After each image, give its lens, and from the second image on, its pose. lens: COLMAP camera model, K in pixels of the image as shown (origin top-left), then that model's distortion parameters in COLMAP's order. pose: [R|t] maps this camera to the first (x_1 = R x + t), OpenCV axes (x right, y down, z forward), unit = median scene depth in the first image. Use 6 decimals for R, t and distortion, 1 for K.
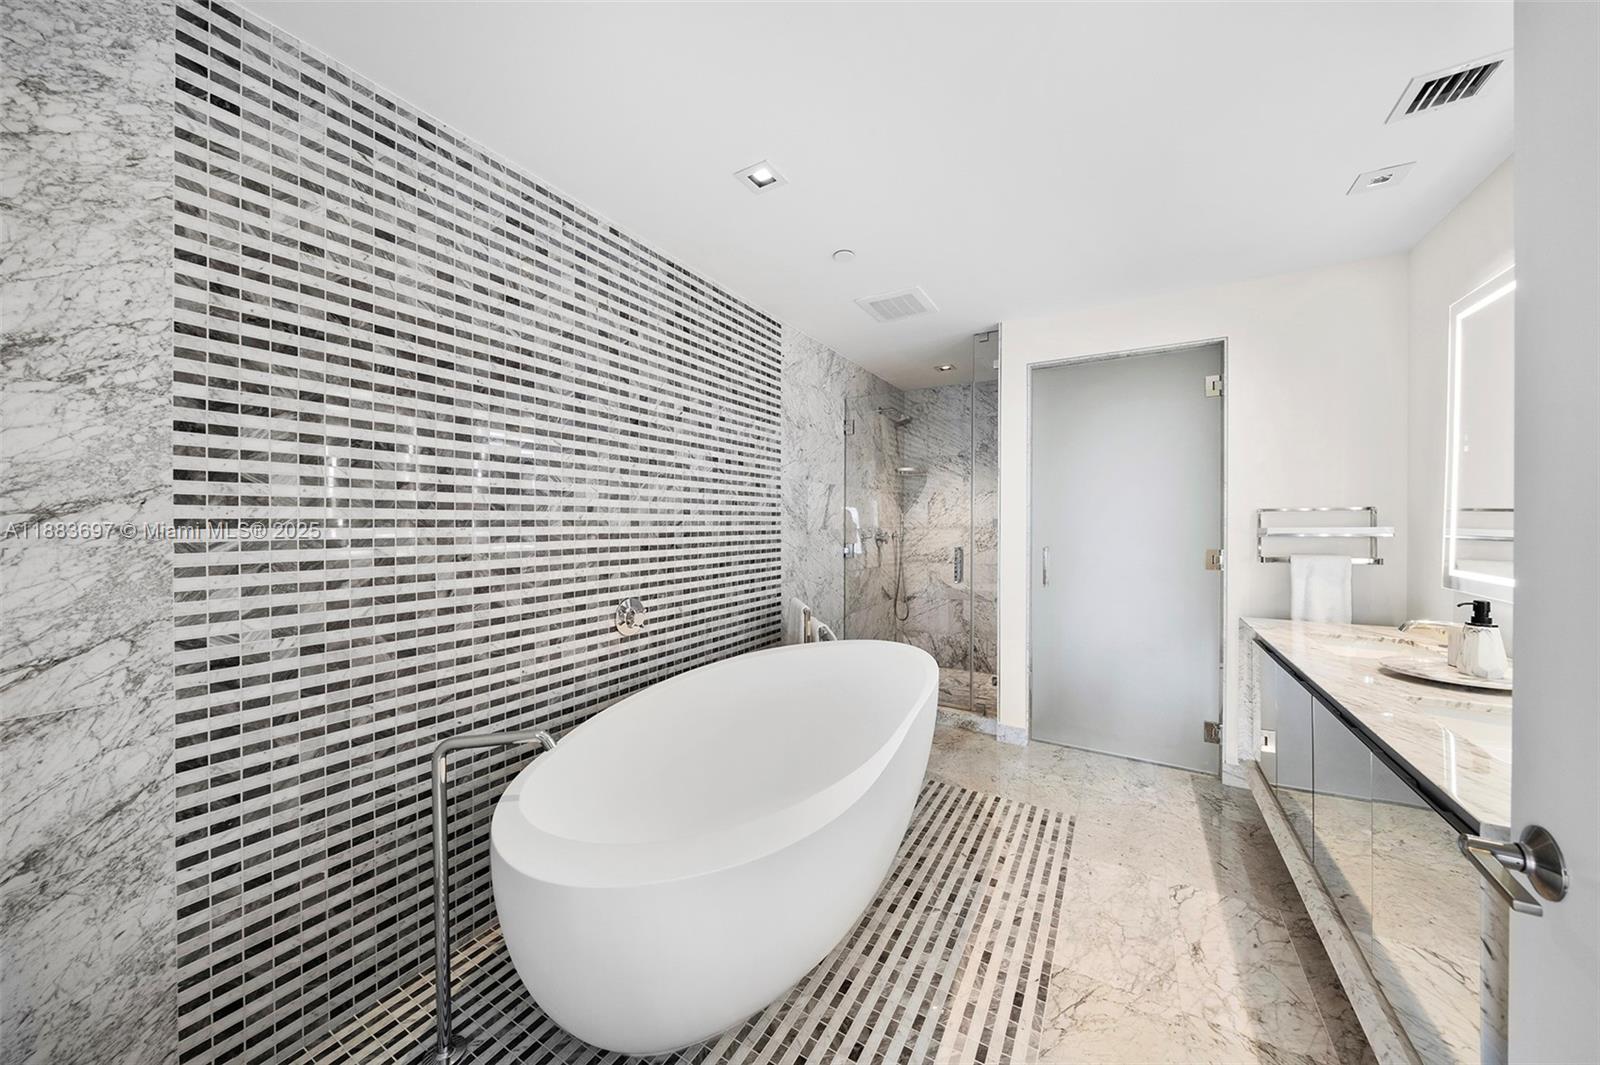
lens RADIAL K [[549.8, 0, 787.4], [0, 549.8, 525.2], [0, 0, 1]] dist [-0.006737, 0.000047]
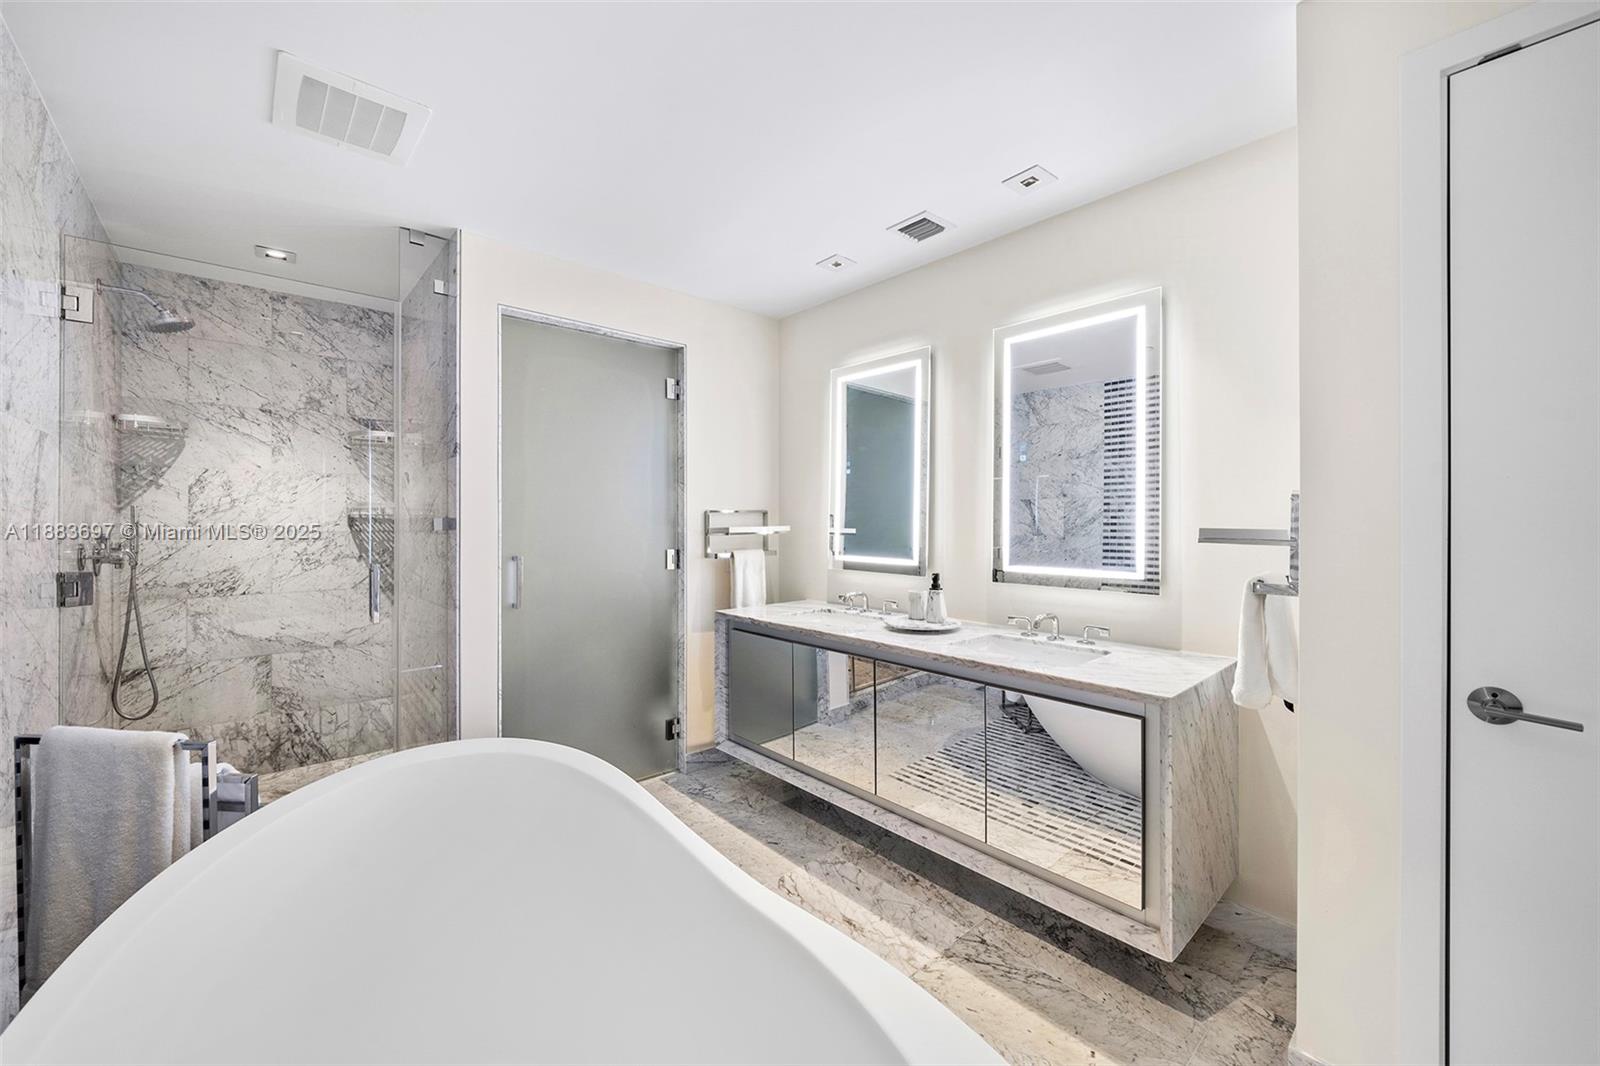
lens RADIAL K [[624.0, 0, 797.6], [0, 624.0, 523.4], [0, 0, 1]] dist [0.000051, -0.000037]
pose [[0.293797, -0.002828, 0.955864, -0.210923], [0.006803, 0.999976, 0.000868, -0.002602], [-0.955844, 0.006248, 0.293810, 0.346026]]
